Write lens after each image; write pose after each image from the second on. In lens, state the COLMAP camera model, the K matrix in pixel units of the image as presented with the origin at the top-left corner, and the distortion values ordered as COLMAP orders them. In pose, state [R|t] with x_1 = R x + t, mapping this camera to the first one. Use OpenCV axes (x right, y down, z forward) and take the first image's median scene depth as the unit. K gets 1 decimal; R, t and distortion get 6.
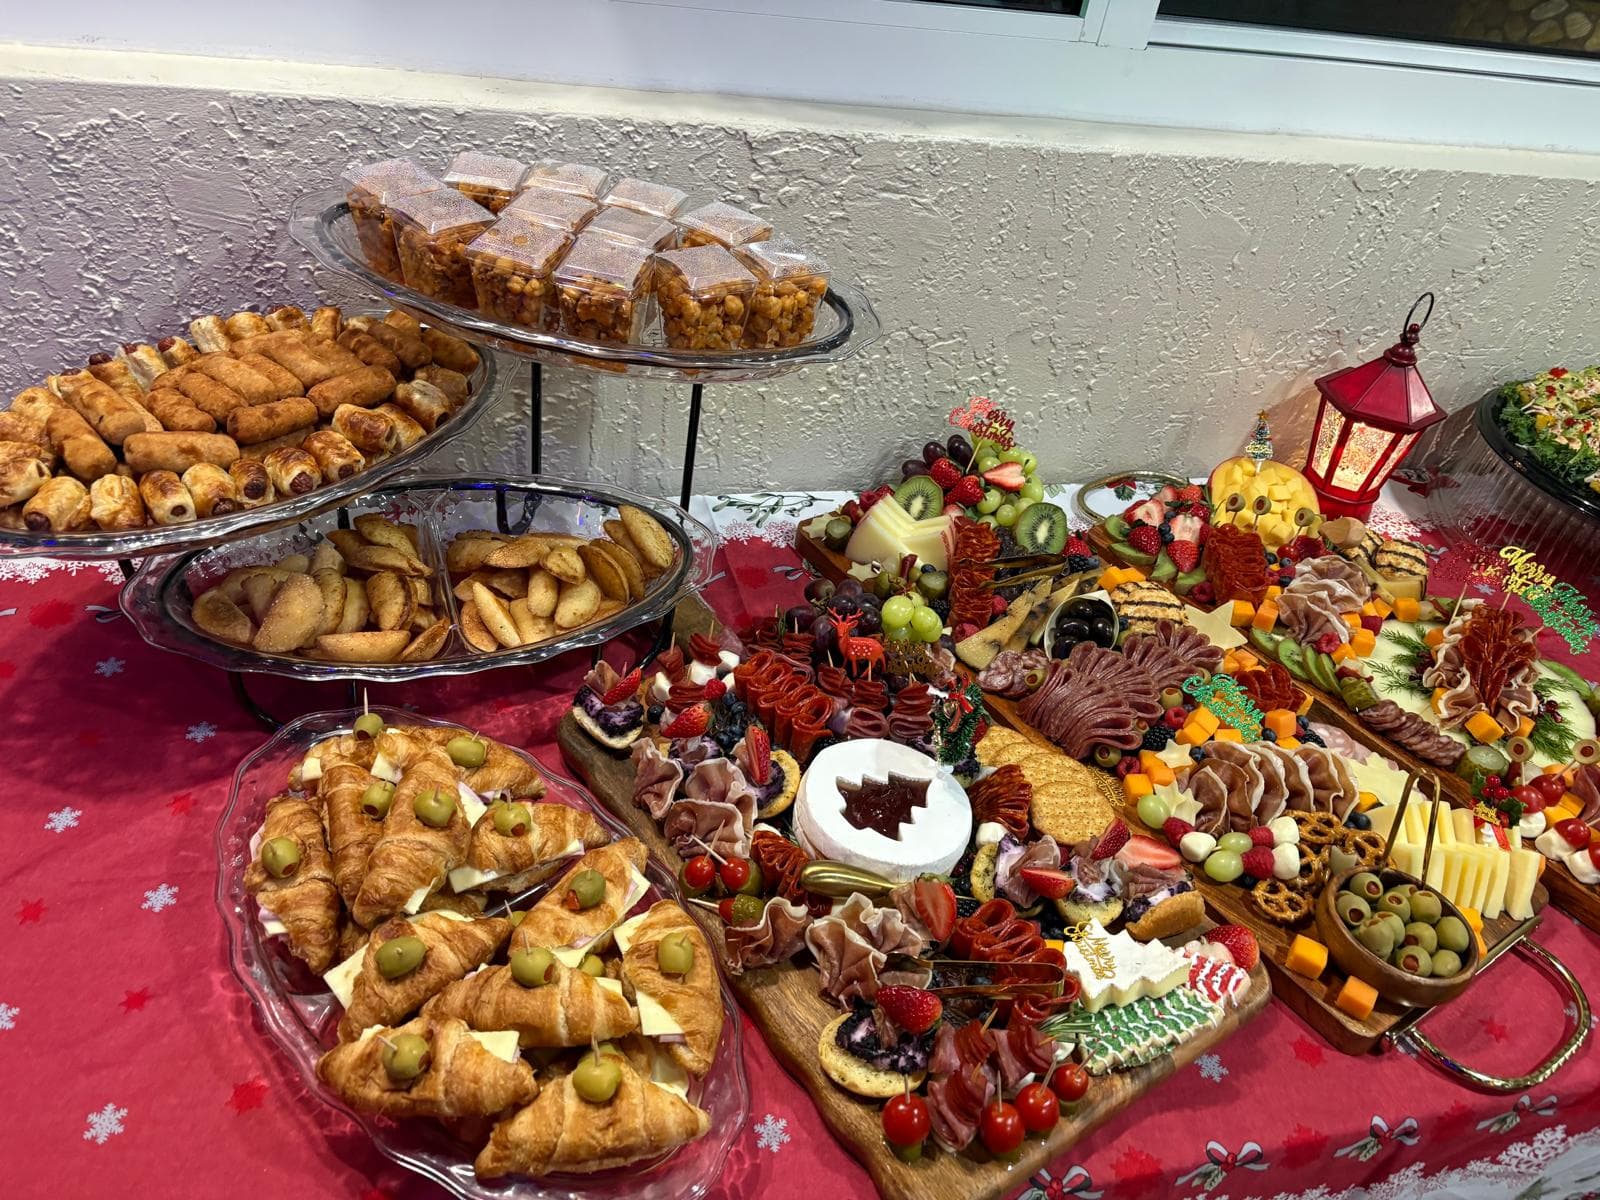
lens RADIAL K [[1222.9, 0, 782.5], [0, 1222.9, 596.4], [0, 0, 1]] dist [0.052457, -0.071426]
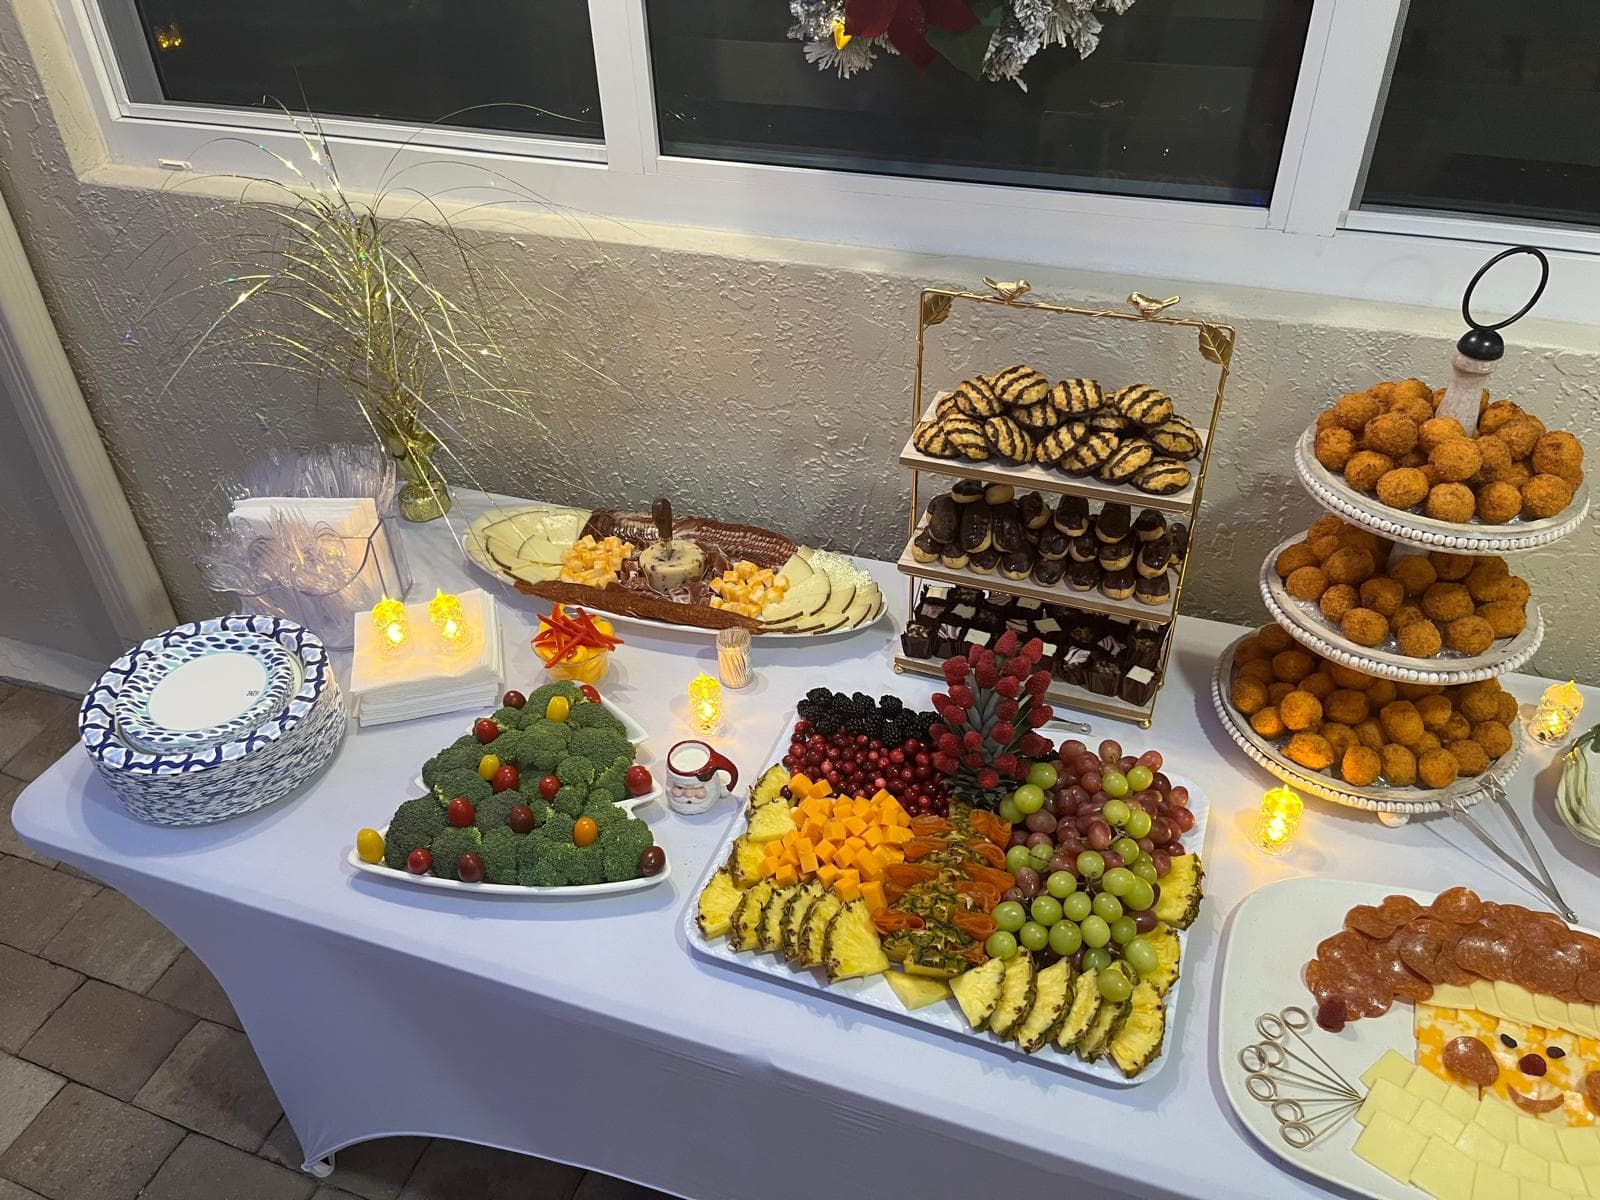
lens RADIAL K [[1222.9, 0, 790.1], [0, 1222.9, 611.3], [0, 0, 1]] dist [0.052457, -0.071426]
pose [[0.809290, 0.220864, -0.544305, 0.677988], [-0.223959, 0.972645, 0.061684, -0.062956], [0.543039, 0.071982, 0.836616, -0.261755]]
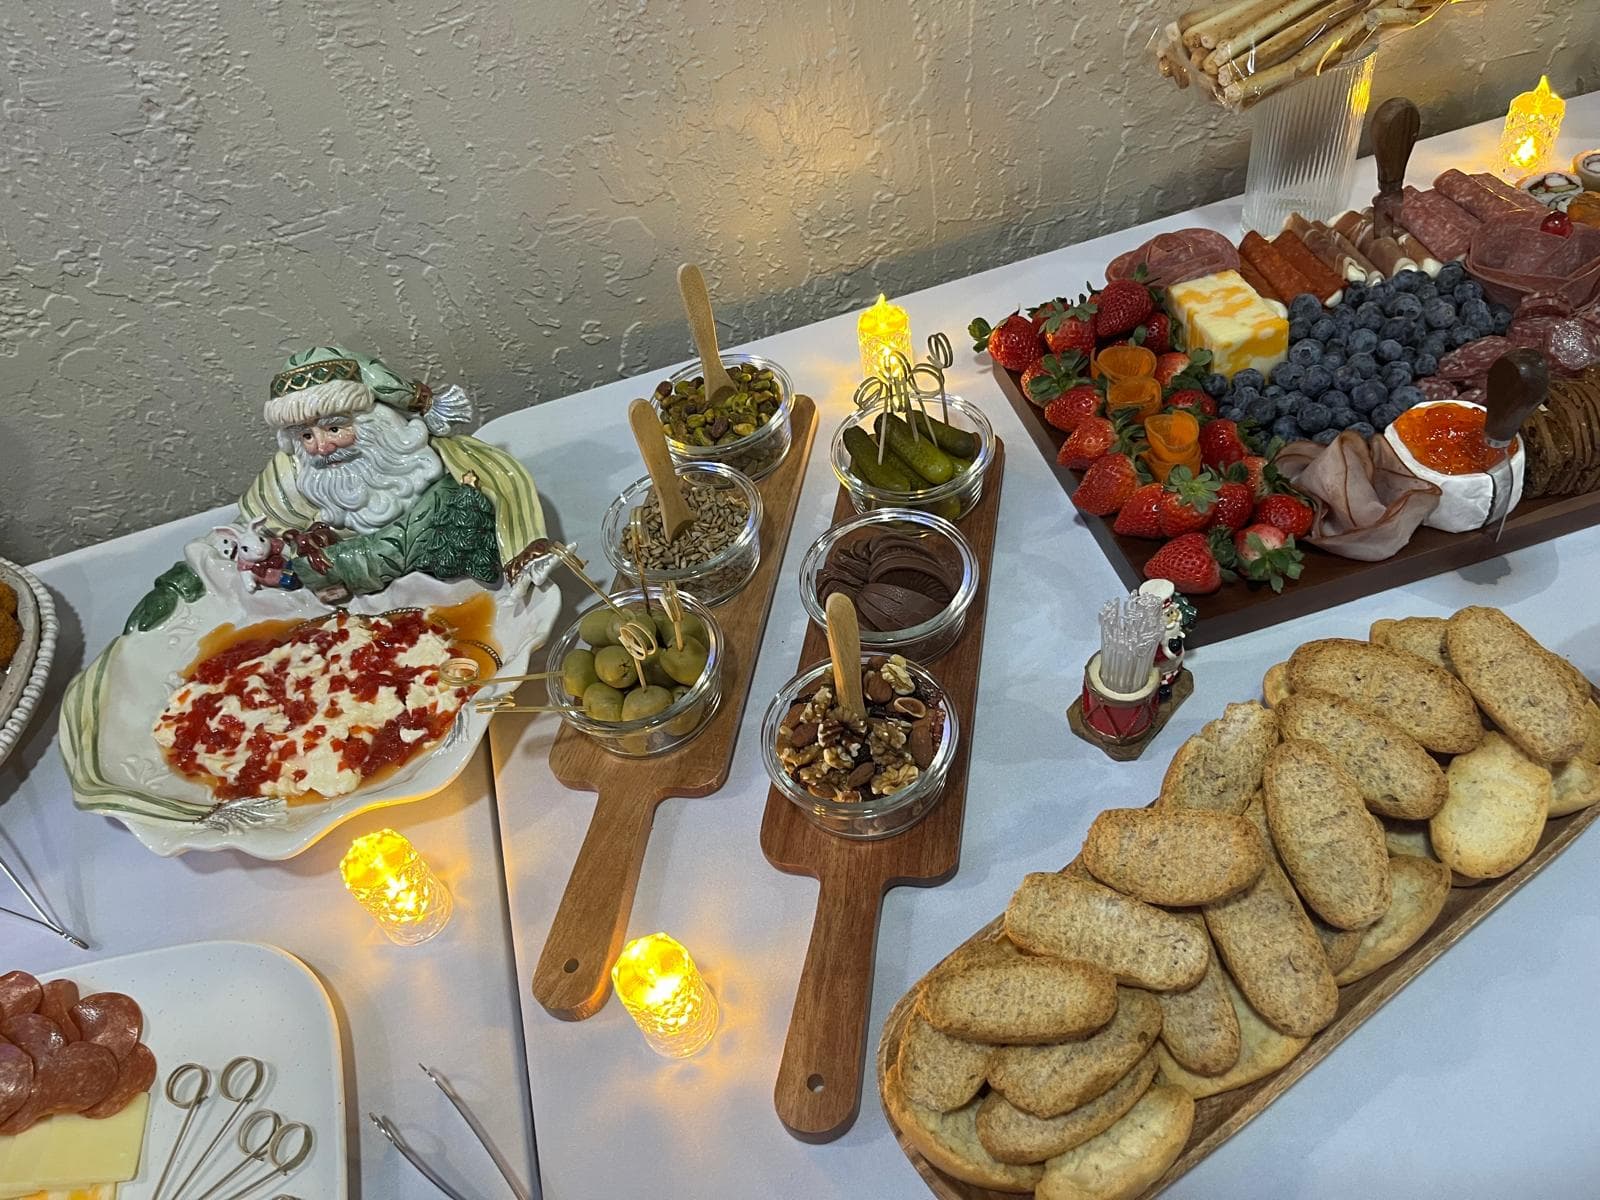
lens RADIAL K [[1222.9, 0, 796.3], [0, 1222.9, 611.6], [0, 0, 1]] dist [0.052457, -0.071426]
pose [[0.957652, -0.197386, -0.209623, 1.261192], [0.236799, 0.954090, 0.183408, -0.088351], [0.163797, -0.225279, 0.960427, 0.534976]]
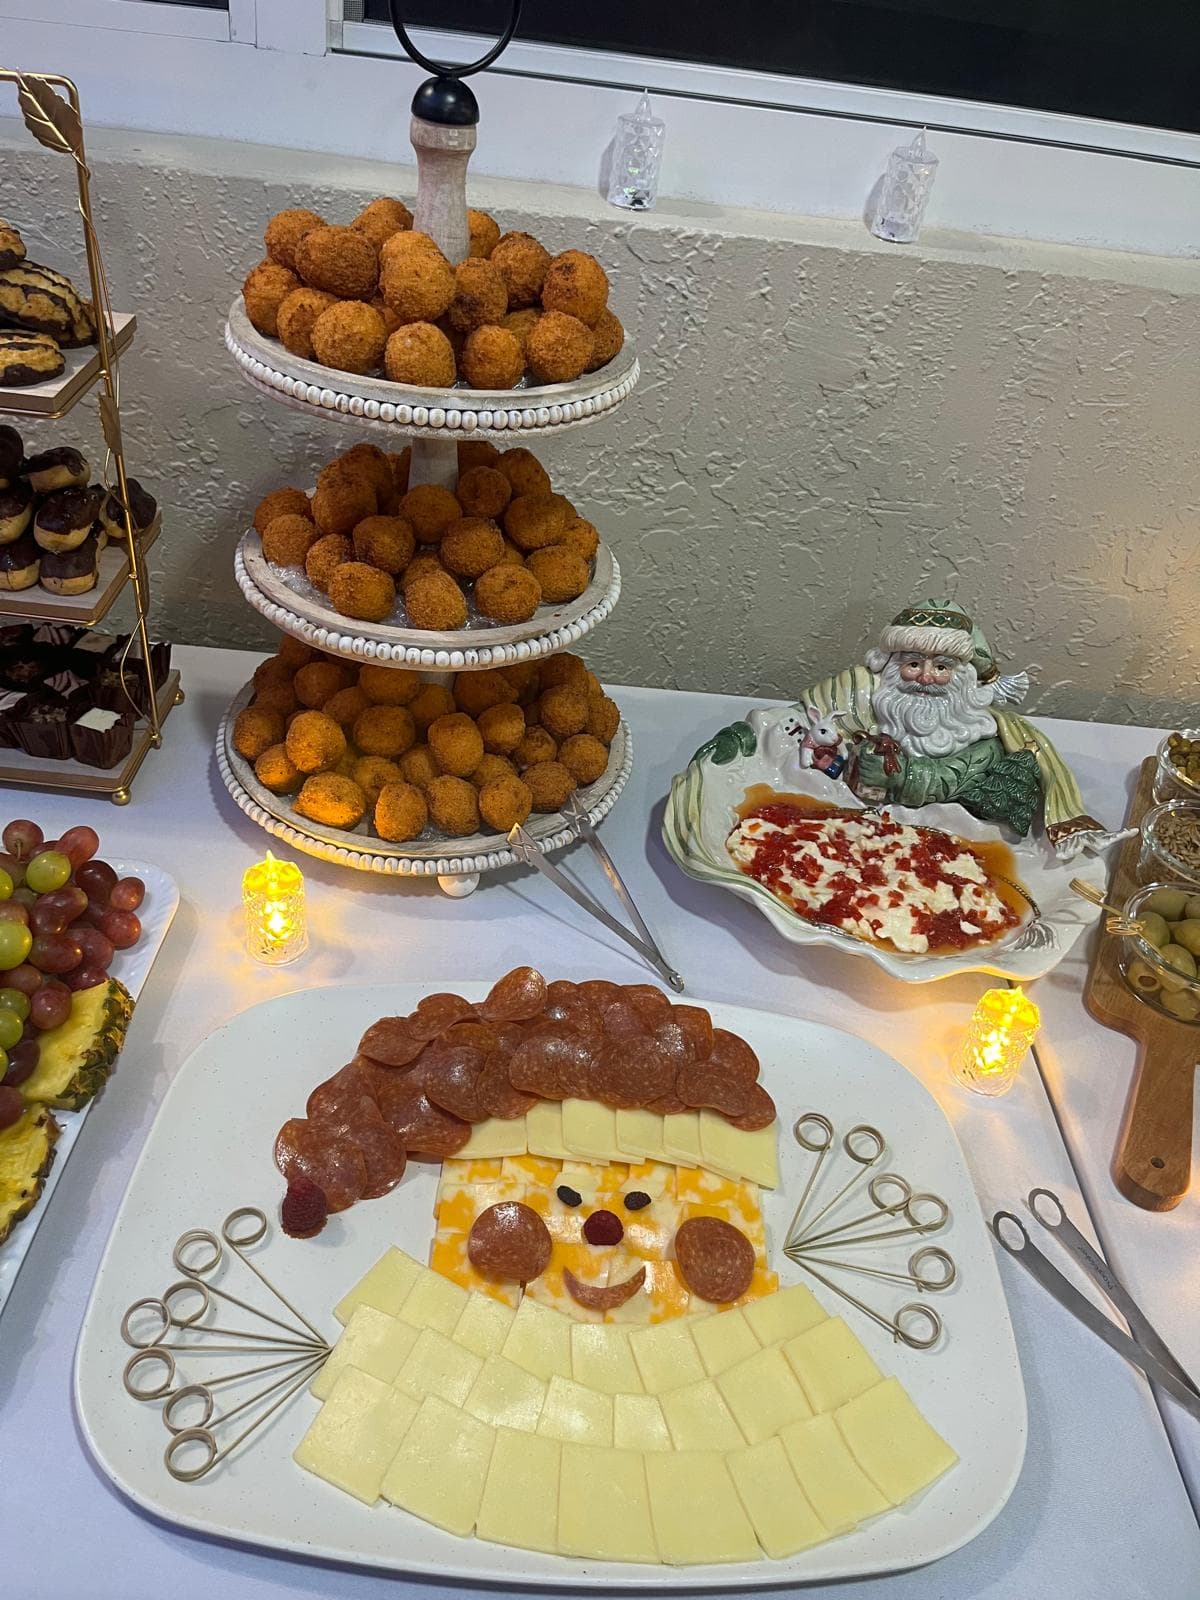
lens RADIAL K [[1222.9, 0, 599.4], [0, 1222.9, 802.2], [0, 0, 1]] dist [0.052457, -0.071426]
pose [[0.966081, 0.139383, -0.217394, 0.807873], [-0.139254, 0.990128, 0.015990, -0.003768], [0.217477, 0.014825, 0.975953, 0.309142]]
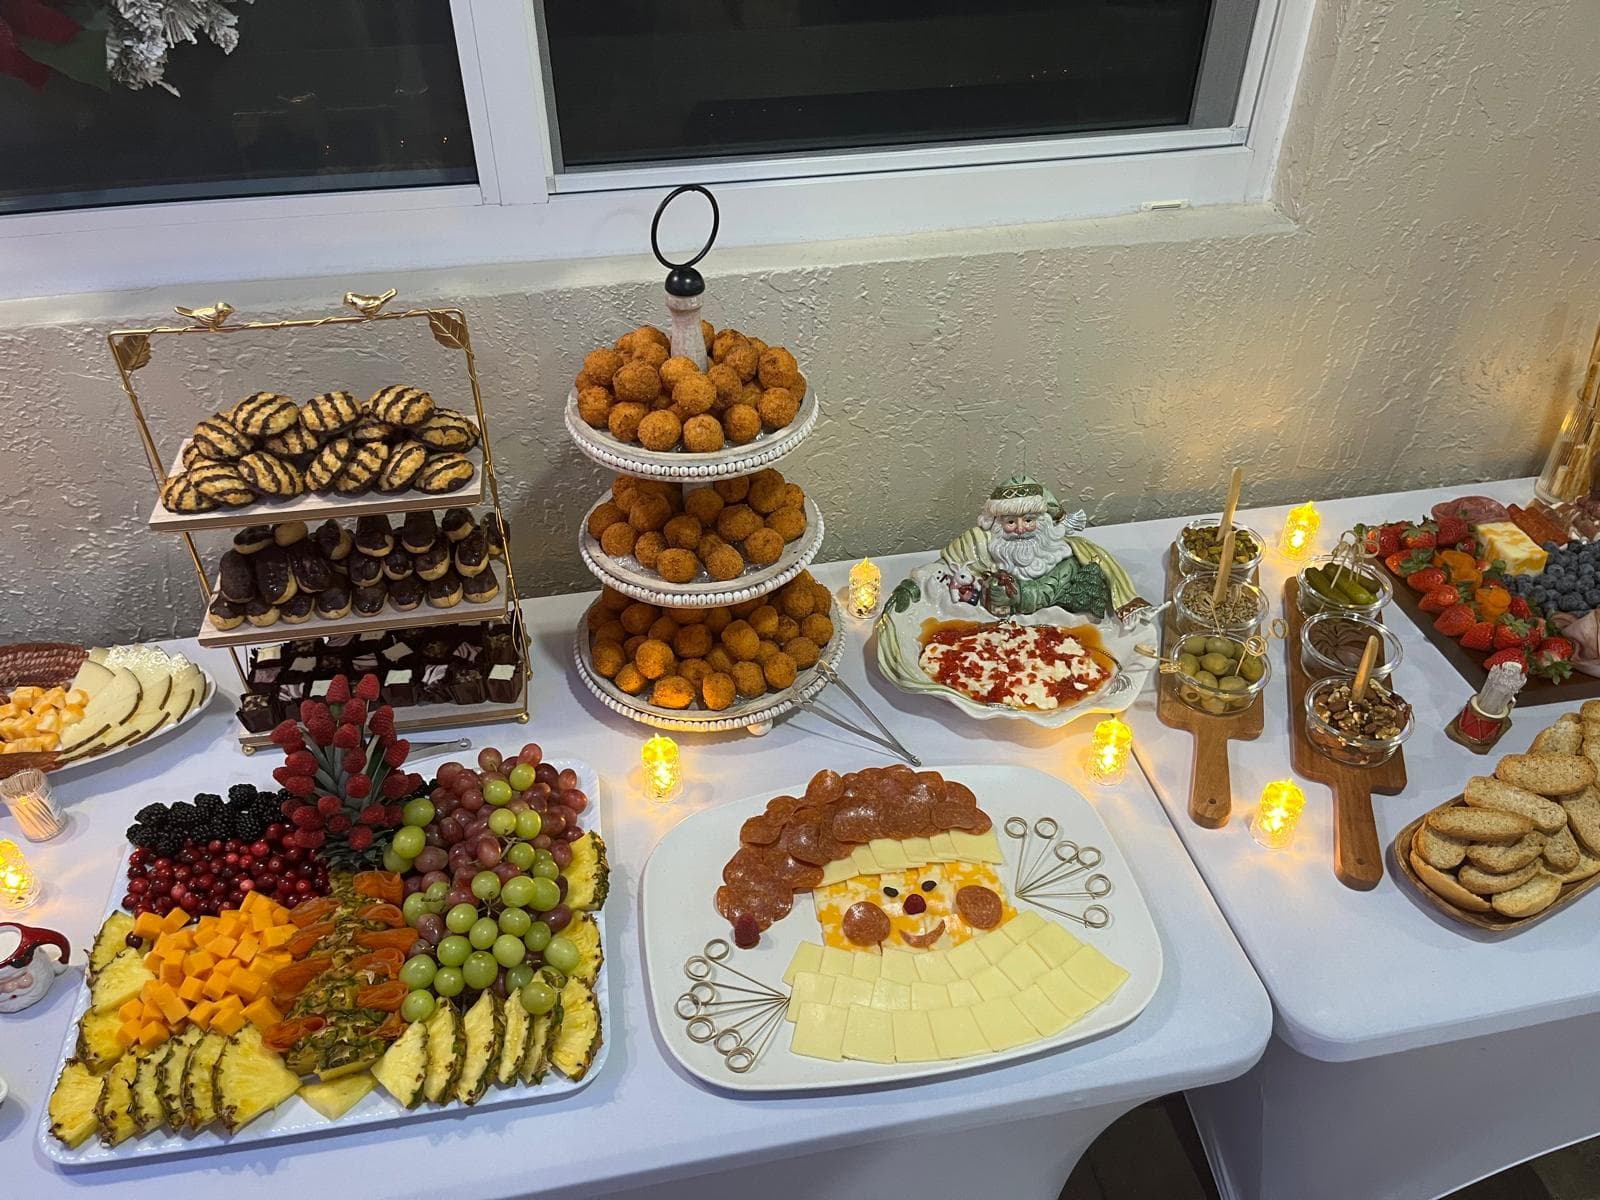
lens RADIAL K [[1222.9, 0, 797.8], [0, 1222.9, 609.7], [0, 0, 1]] dist [0.052457, -0.071426]
pose [[0.987911, -0.061235, -0.142415, 0.773270], [0.066489, 0.997260, 0.032420, -0.086161], [0.140039, -0.041497, 0.989276, -0.170429]]
